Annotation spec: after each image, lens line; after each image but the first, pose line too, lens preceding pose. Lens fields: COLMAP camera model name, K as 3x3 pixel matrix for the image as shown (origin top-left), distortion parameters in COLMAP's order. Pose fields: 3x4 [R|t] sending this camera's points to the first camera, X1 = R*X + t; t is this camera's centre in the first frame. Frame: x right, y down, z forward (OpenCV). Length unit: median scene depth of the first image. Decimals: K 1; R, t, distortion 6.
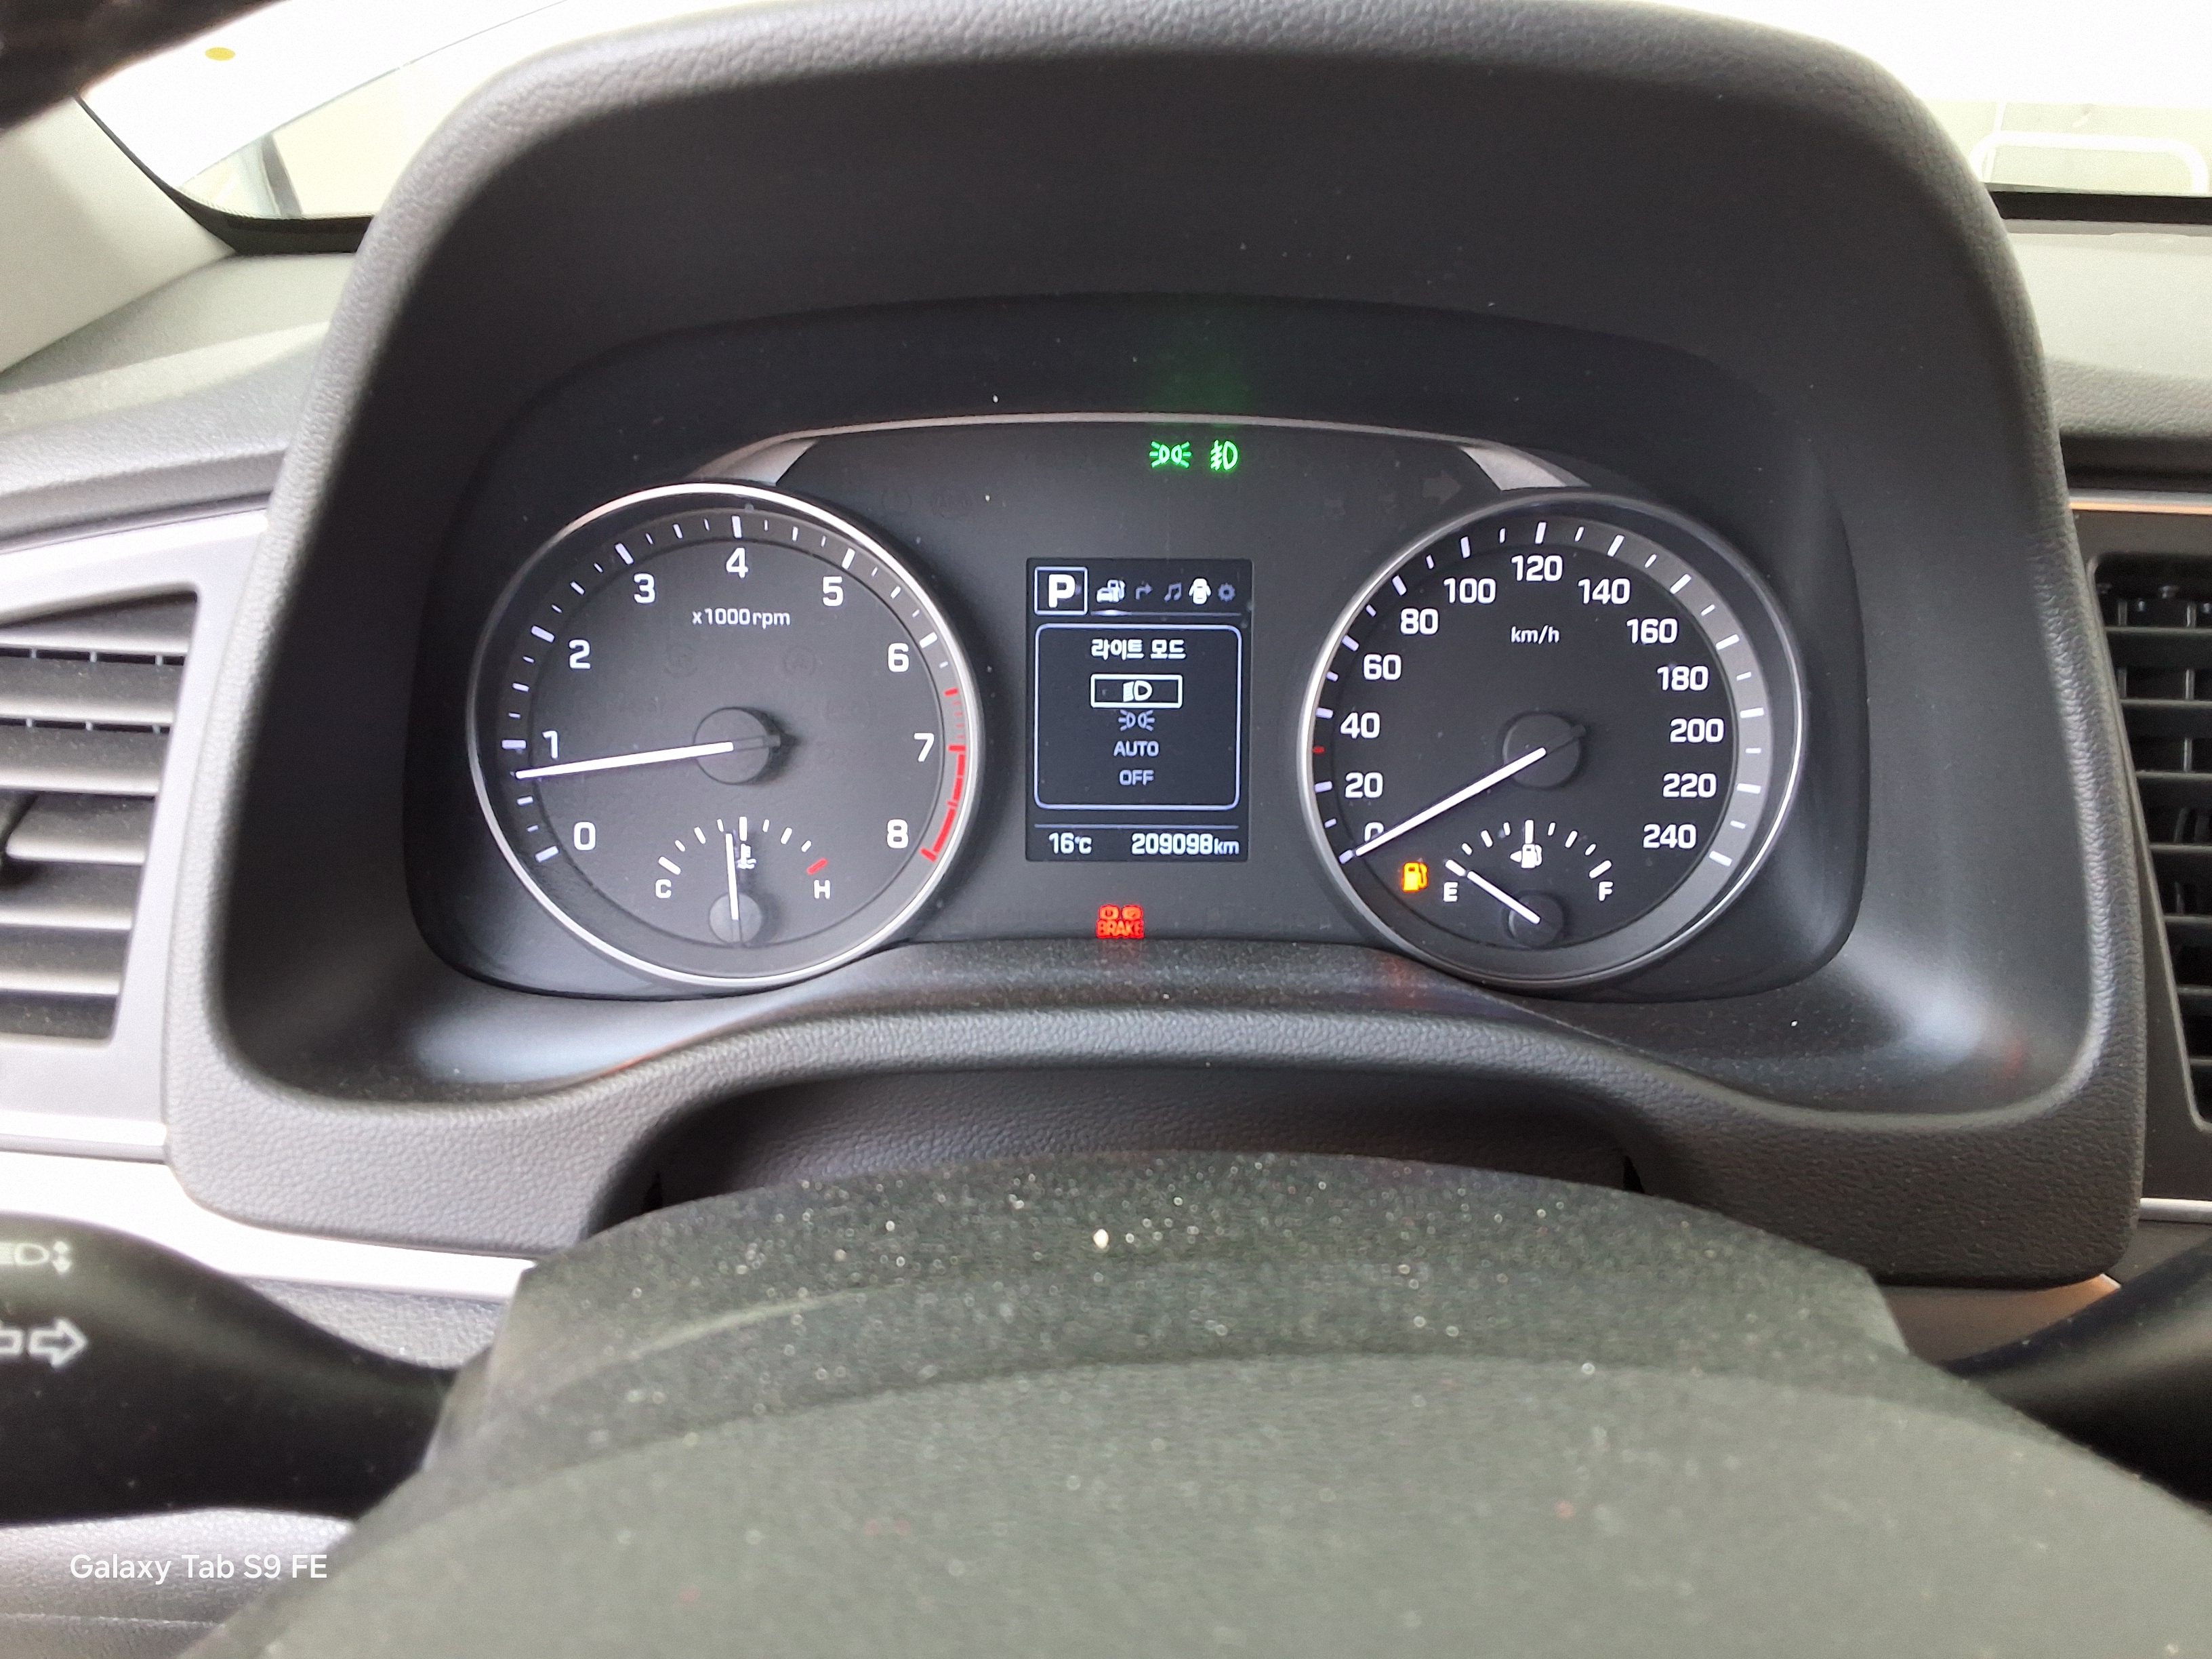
lens RADIAL K [[1804.7, 0, 1109.2], [0, 1804.7, 845.3], [0, 0, 1]] dist [0.126032, -0.242559]
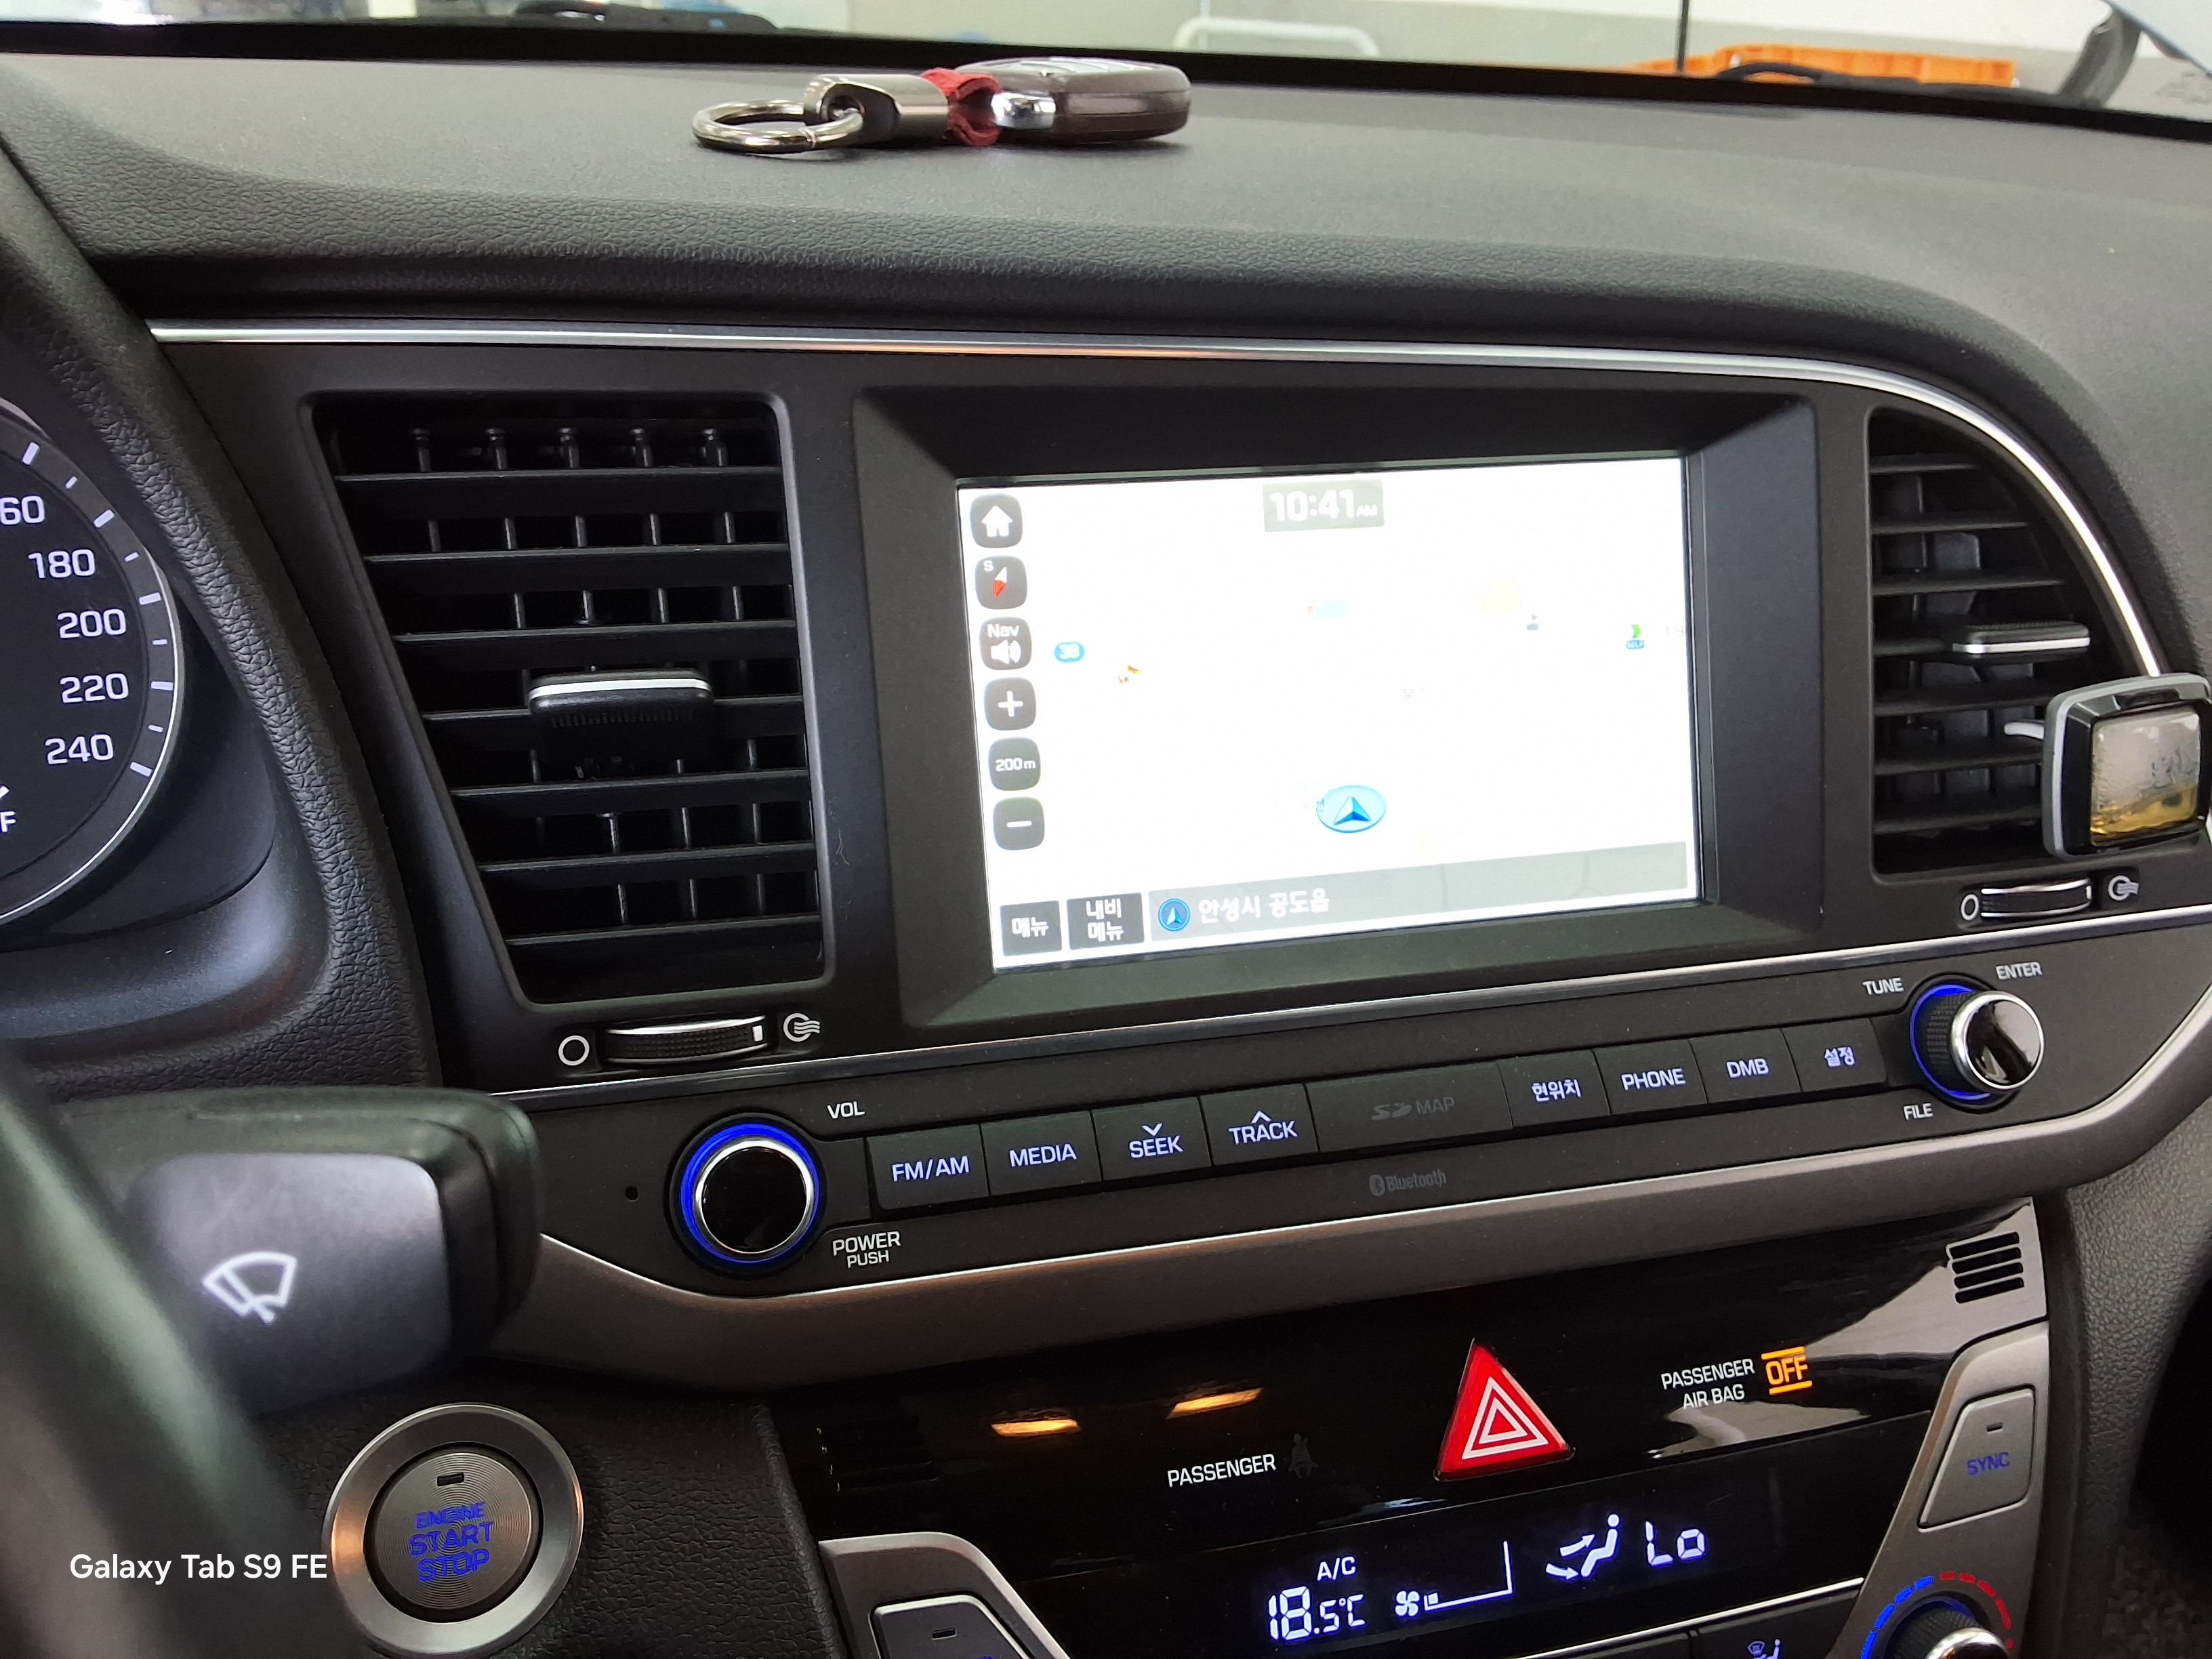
lens RADIAL K [[1804.7, 0, 1109.2], [0, 1804.7, 845.3], [0, 0, 1]] dist [0.126032, -0.242559]
pose [[0.937654, -0.118733, 0.326662, 0.480857], [0.098369, 0.992070, 0.078234, 0.020271], [-0.333361, -0.041223, 0.941898, 0.024842]]
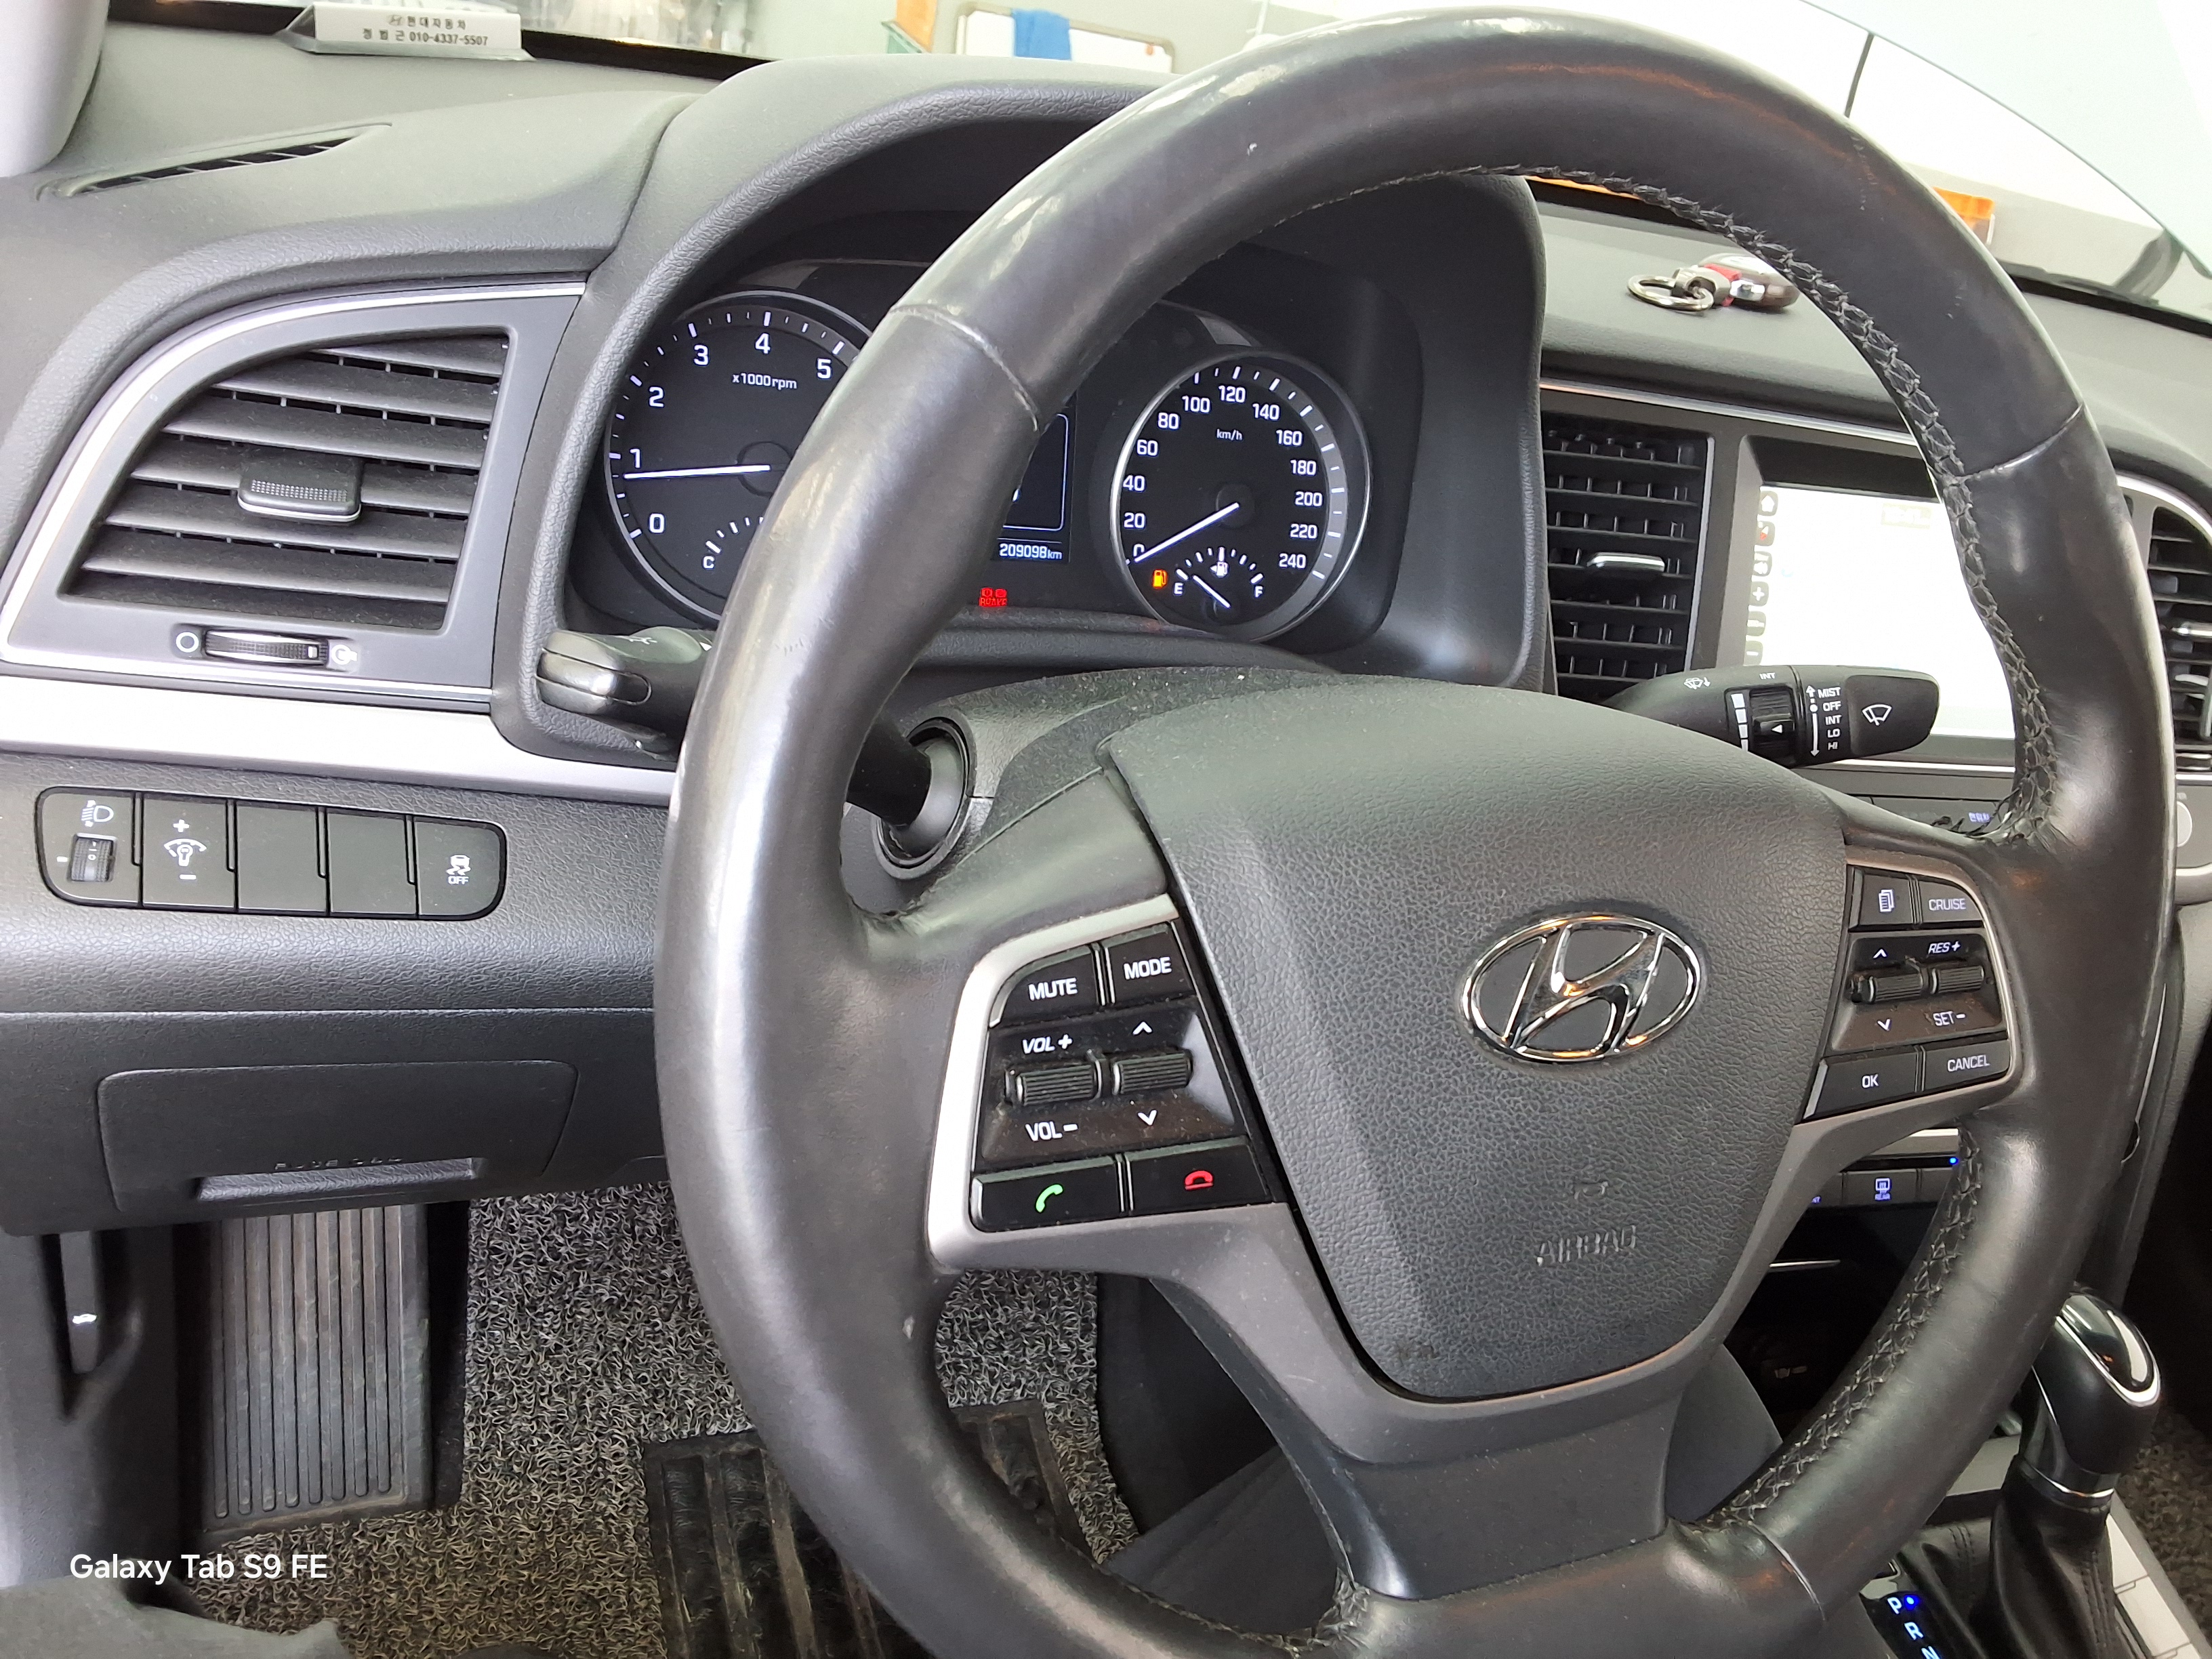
lens RADIAL K [[1804.7, 0, 1109.2], [0, 1804.7, 845.3], [0, 0, 1]] dist [0.126032, -0.242559]
pose [[0.913503, -0.015847, 0.406524, -0.557001], [-0.024585, 0.995265, 0.094043, 0.106787], [-0.406089, -0.095903, 0.908787, -0.516574]]
